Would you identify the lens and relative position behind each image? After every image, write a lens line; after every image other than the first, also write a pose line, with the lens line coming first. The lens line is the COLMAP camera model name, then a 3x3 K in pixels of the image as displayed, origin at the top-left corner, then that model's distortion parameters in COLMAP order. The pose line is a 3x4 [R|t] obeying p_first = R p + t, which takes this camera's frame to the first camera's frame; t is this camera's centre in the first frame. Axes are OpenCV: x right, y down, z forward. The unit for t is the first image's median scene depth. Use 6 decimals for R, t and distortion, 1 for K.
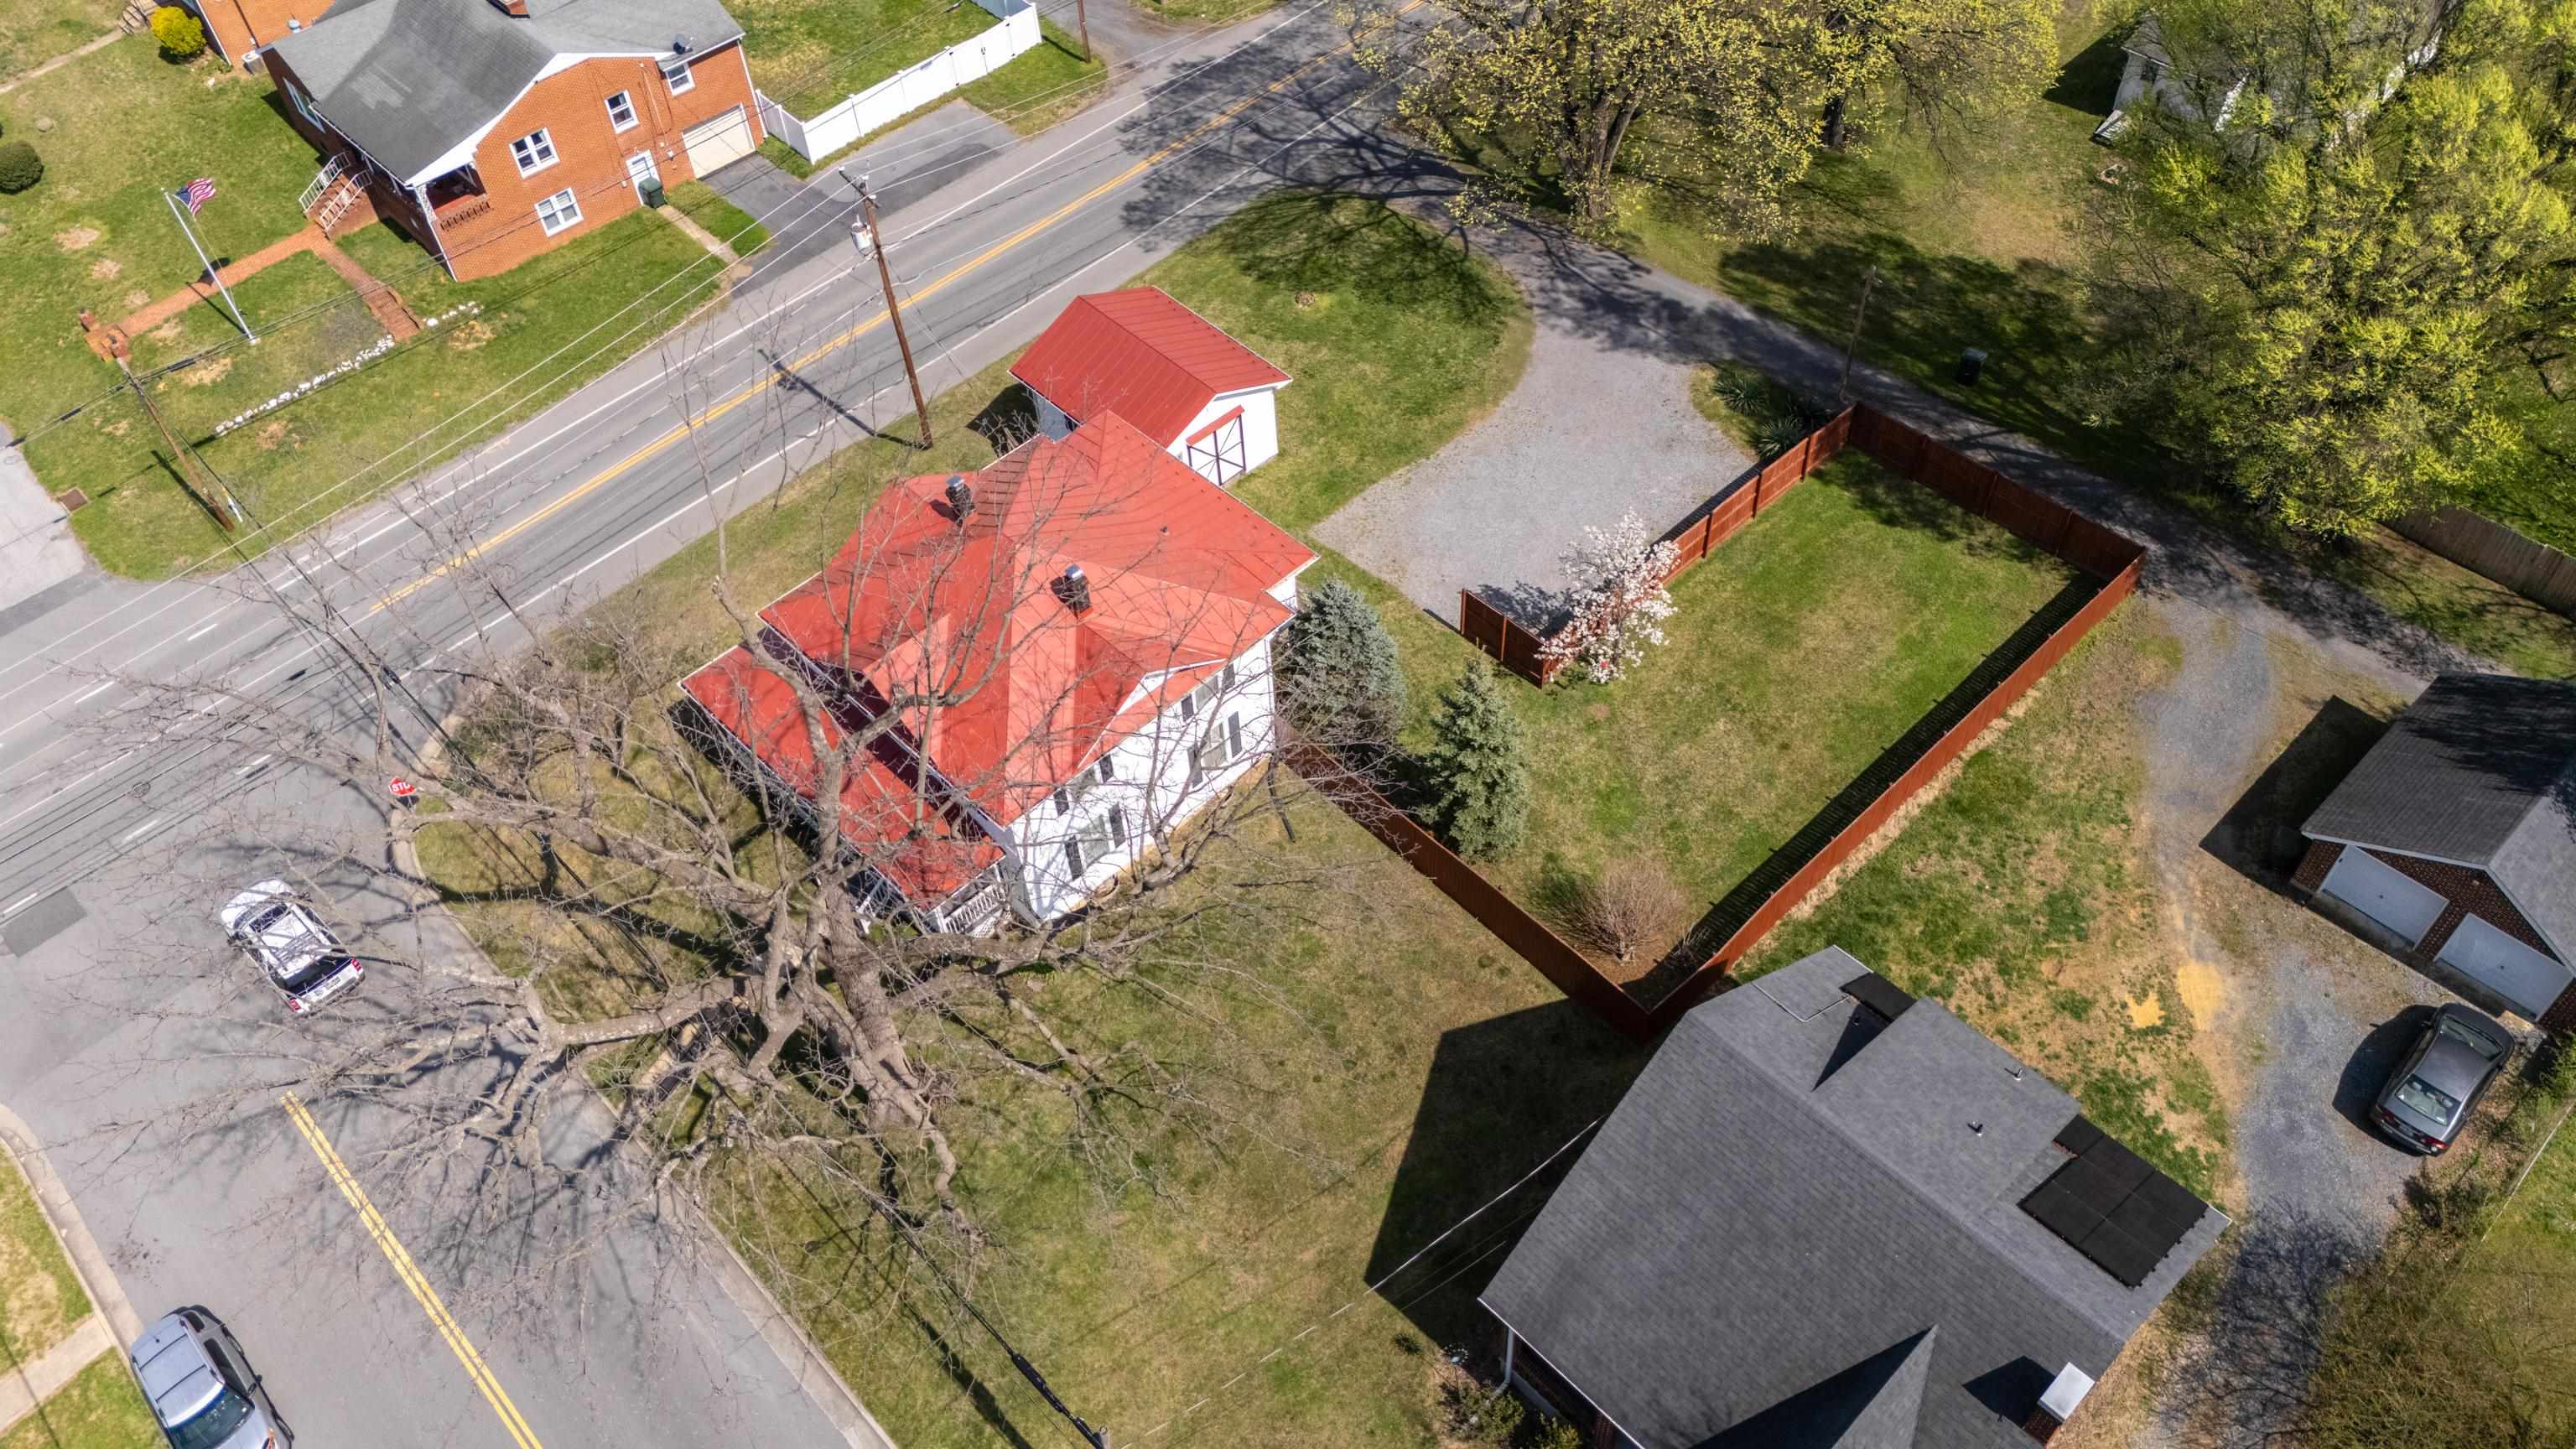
lens RADIAL K [[1875.2, 0, 1288.1], [0, 1875.2, 741.3], [0, 0, 1]] dist [0.044014, -0.031014]
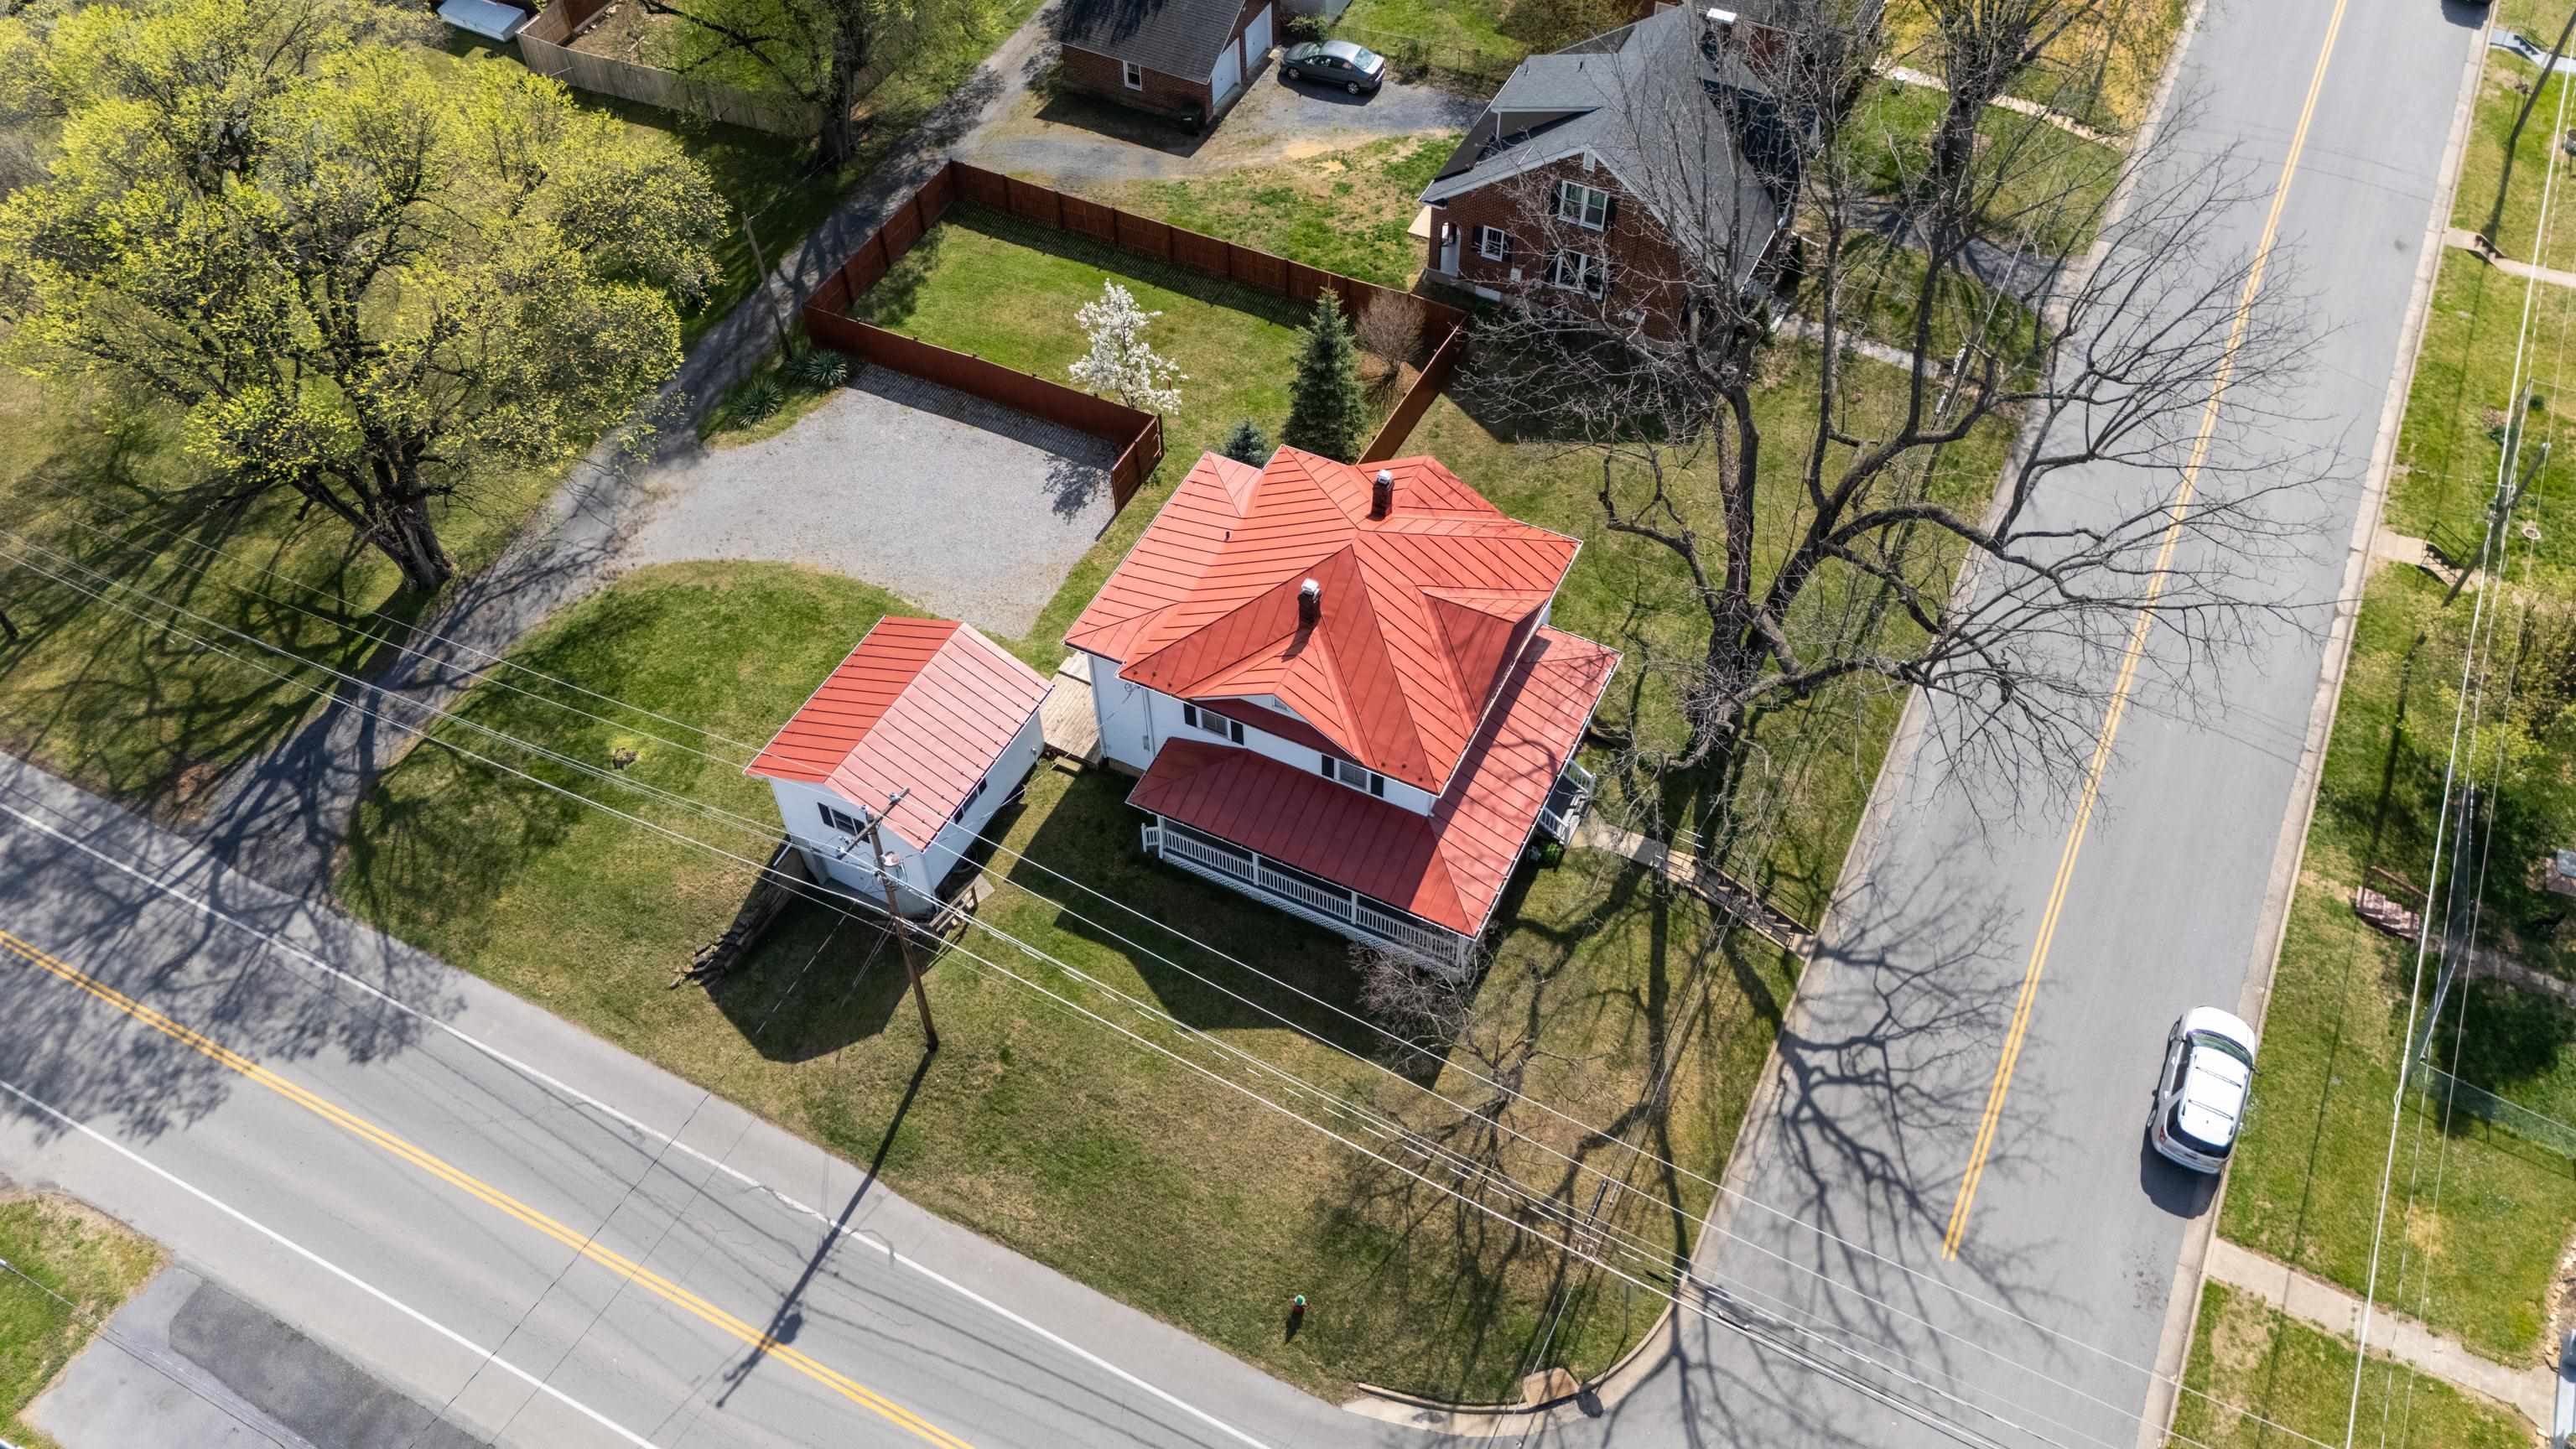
lens RADIAL K [[1875.2, 0, 1288.1], [0, 1875.2, 741.3], [0, 0, 1]] dist [0.044014, -0.031014]
pose [[-0.330079, -0.699669, 0.633649, -0.616316], [0.743598, 0.220772, 0.631127, -0.540541], [-0.581472, 0.679502, 0.447400, 0.420402]]
